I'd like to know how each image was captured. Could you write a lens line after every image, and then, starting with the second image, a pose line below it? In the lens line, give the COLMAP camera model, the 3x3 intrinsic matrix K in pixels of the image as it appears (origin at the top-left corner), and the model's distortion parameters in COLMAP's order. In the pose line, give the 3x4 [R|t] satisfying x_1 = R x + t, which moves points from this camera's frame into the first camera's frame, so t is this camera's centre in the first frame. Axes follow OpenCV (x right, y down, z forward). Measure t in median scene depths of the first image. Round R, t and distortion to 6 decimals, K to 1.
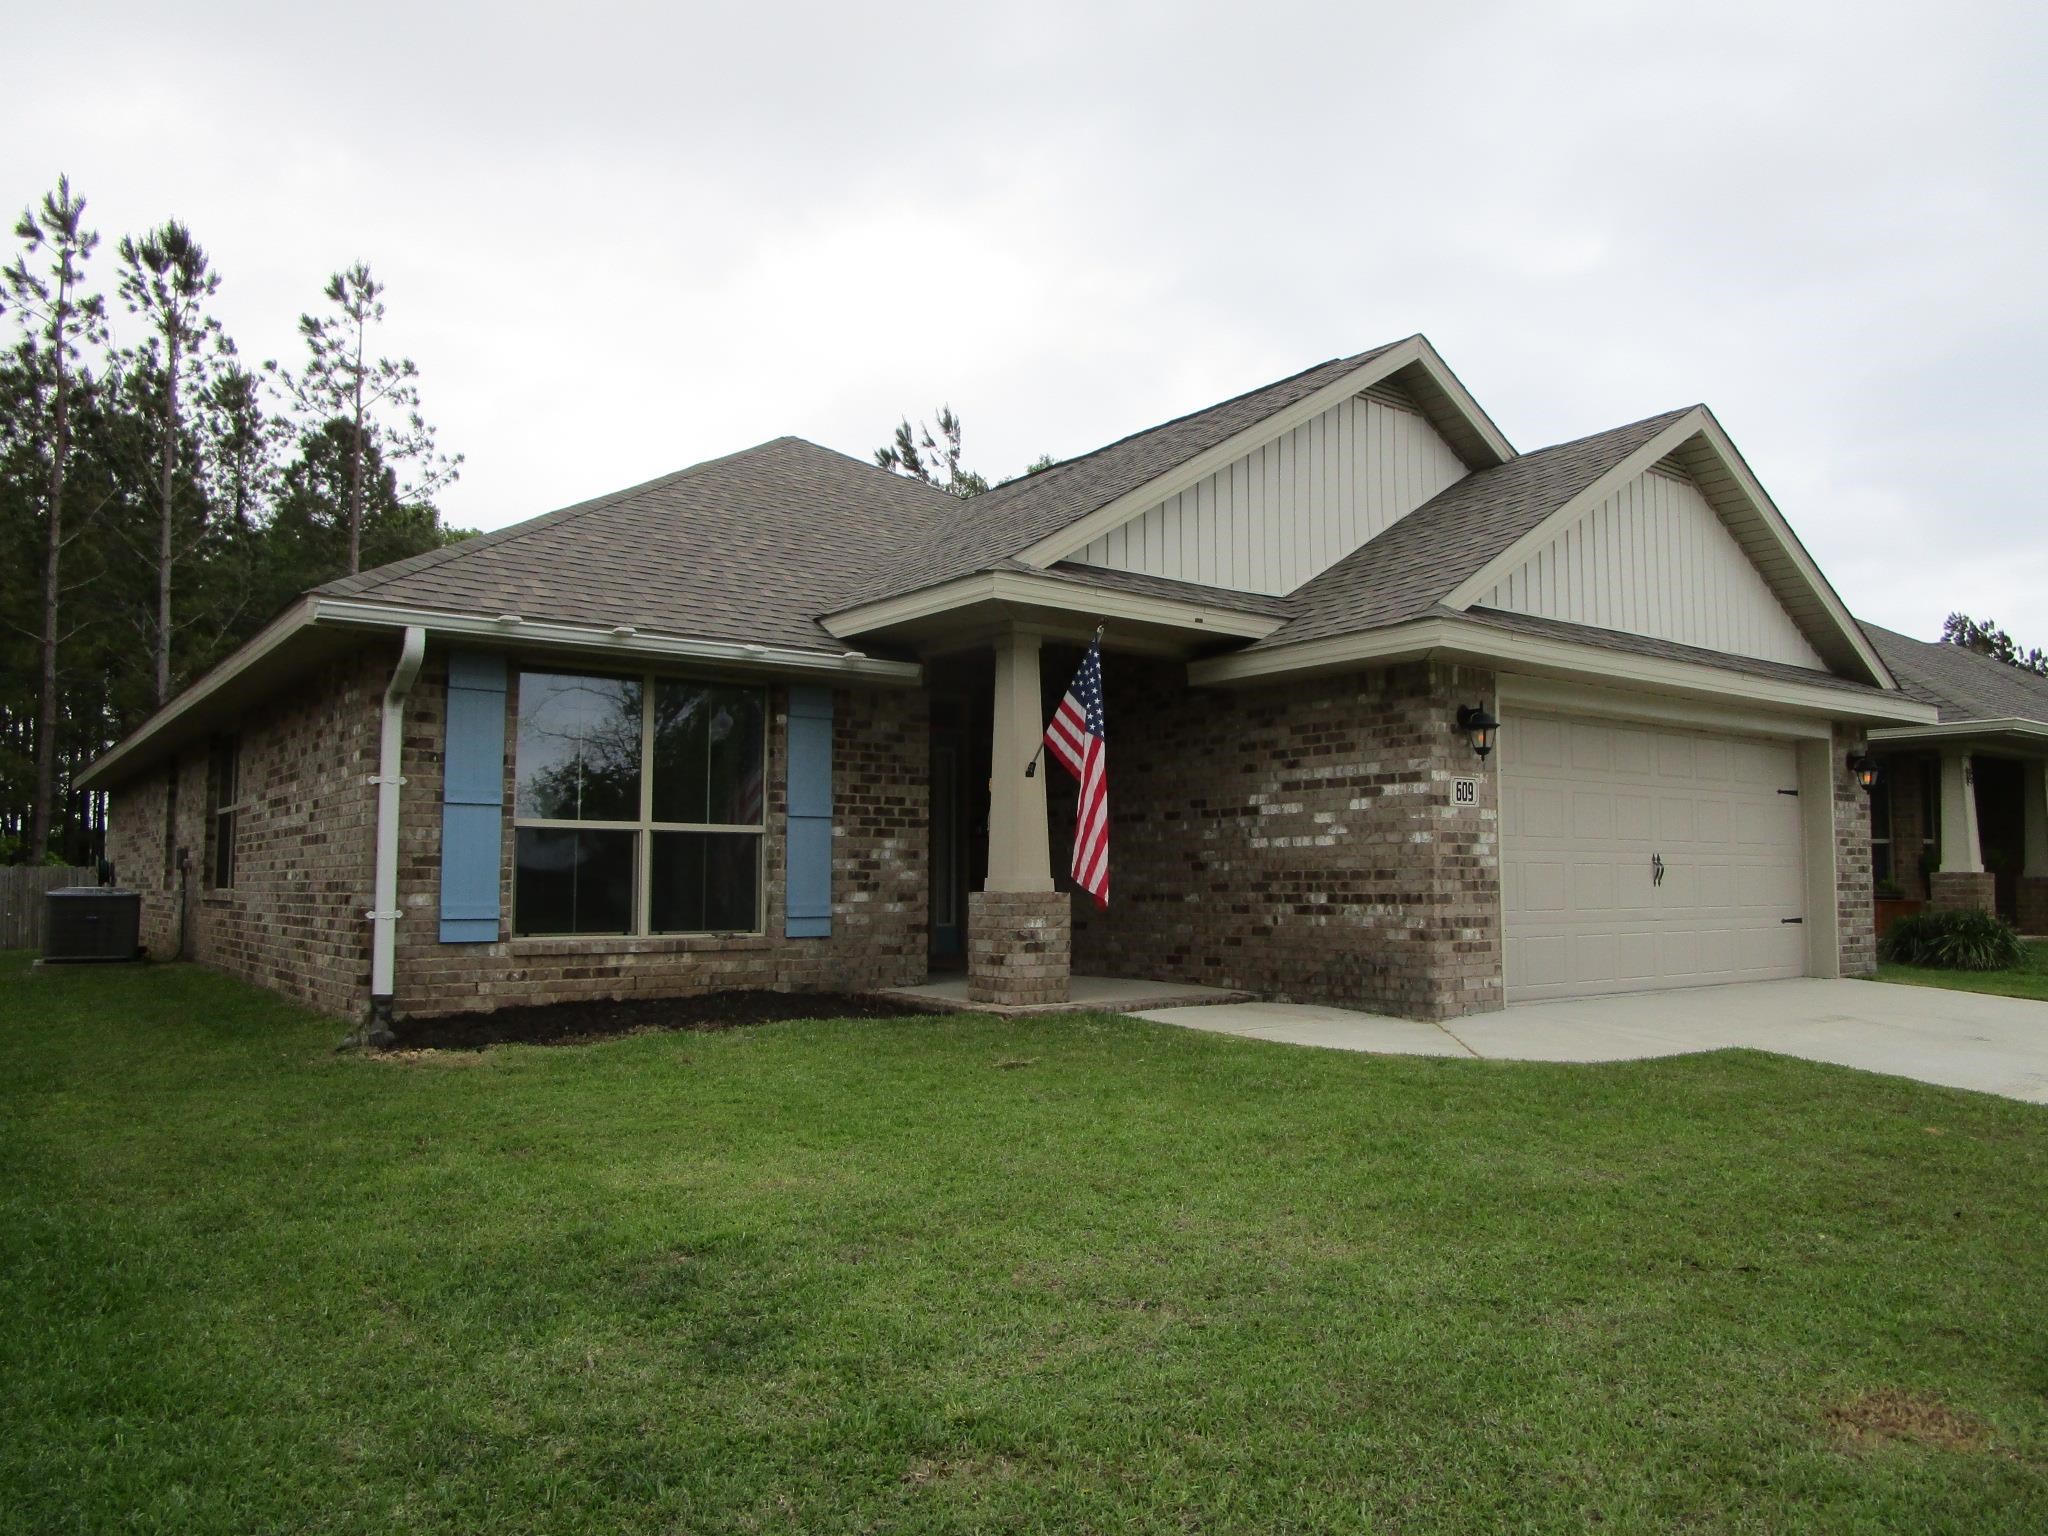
lens RADIAL K [[1464.1, 0, 1010.3], [0, 1464.1, 775.5], [0, 0, 1]] dist [-0.028075, 0.011731]
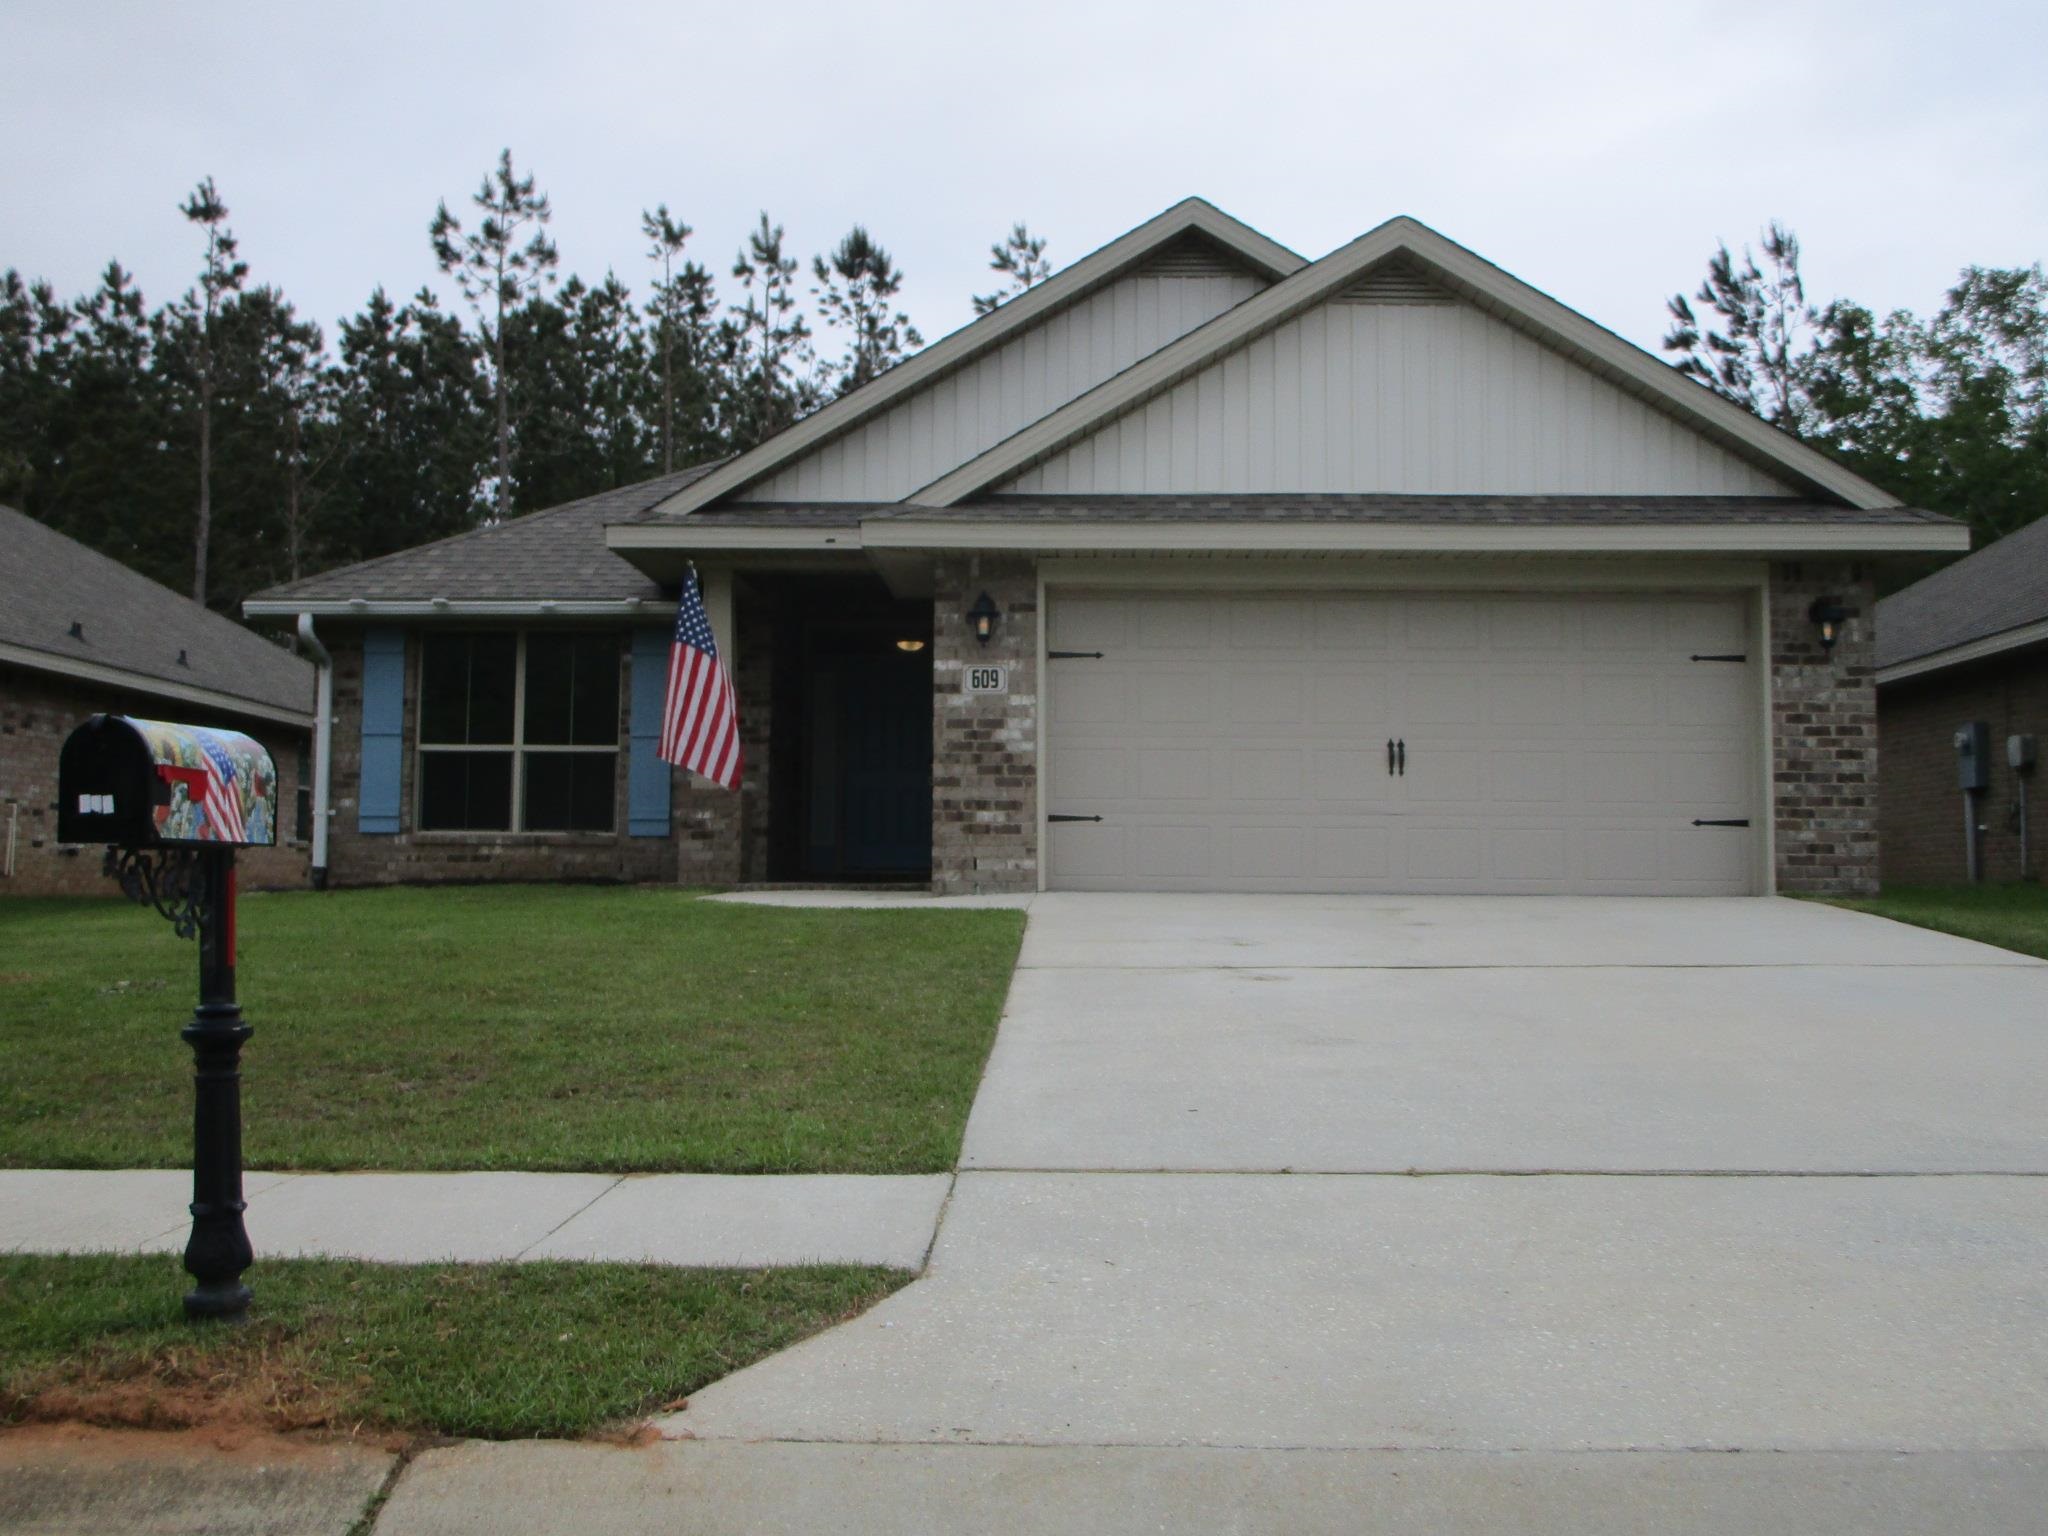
lens RADIAL K [[1904.3, 0, 1022.8], [0, 1904.3, 810.5], [0, 0, 1]] dist [-0.044237, 0.000000]
pose [[0.778128, -0.023599, -0.627662, 1.163185], [0.039201, 0.999170, 0.011032, 0.089365], [0.626881, -0.033189, 0.778407, -0.031289]]
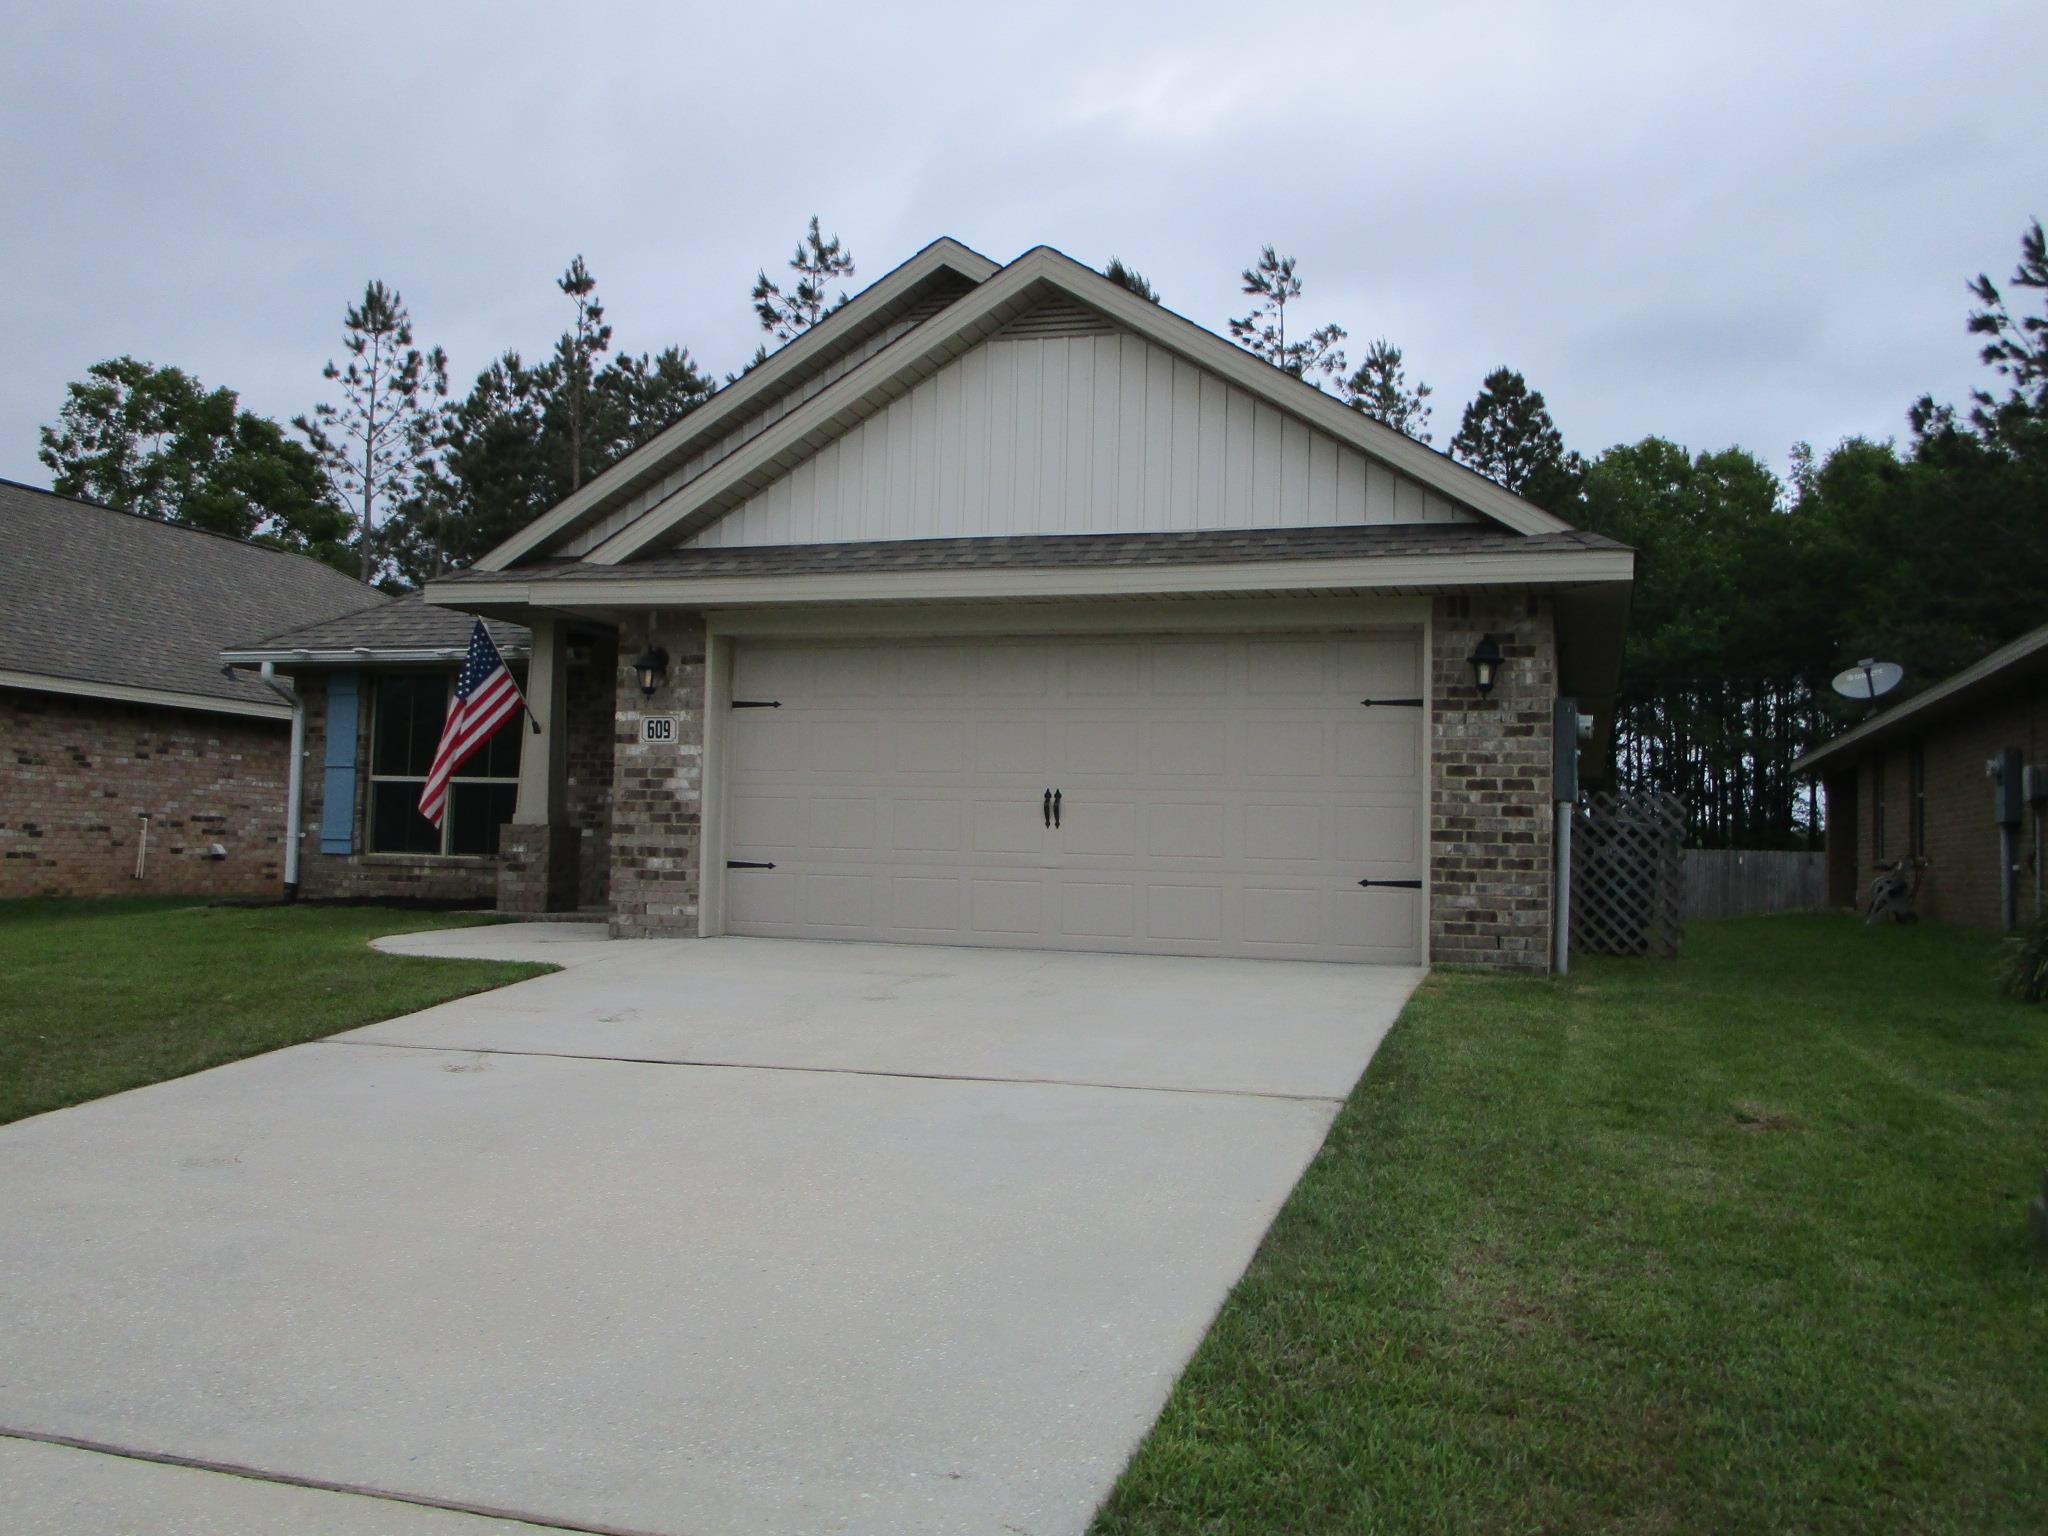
lens RADIAL K [[1742.2, 0, 1039.0], [0, 1742.2, 782.2], [0, 0, 1]] dist [-0.024164, 0.032206]
pose [[0.580922, -0.021559, -0.813674, 1.489897], [0.035350, 0.999374, -0.001241, 0.060402], [0.813191, -0.028043, 0.581320, 0.483963]]
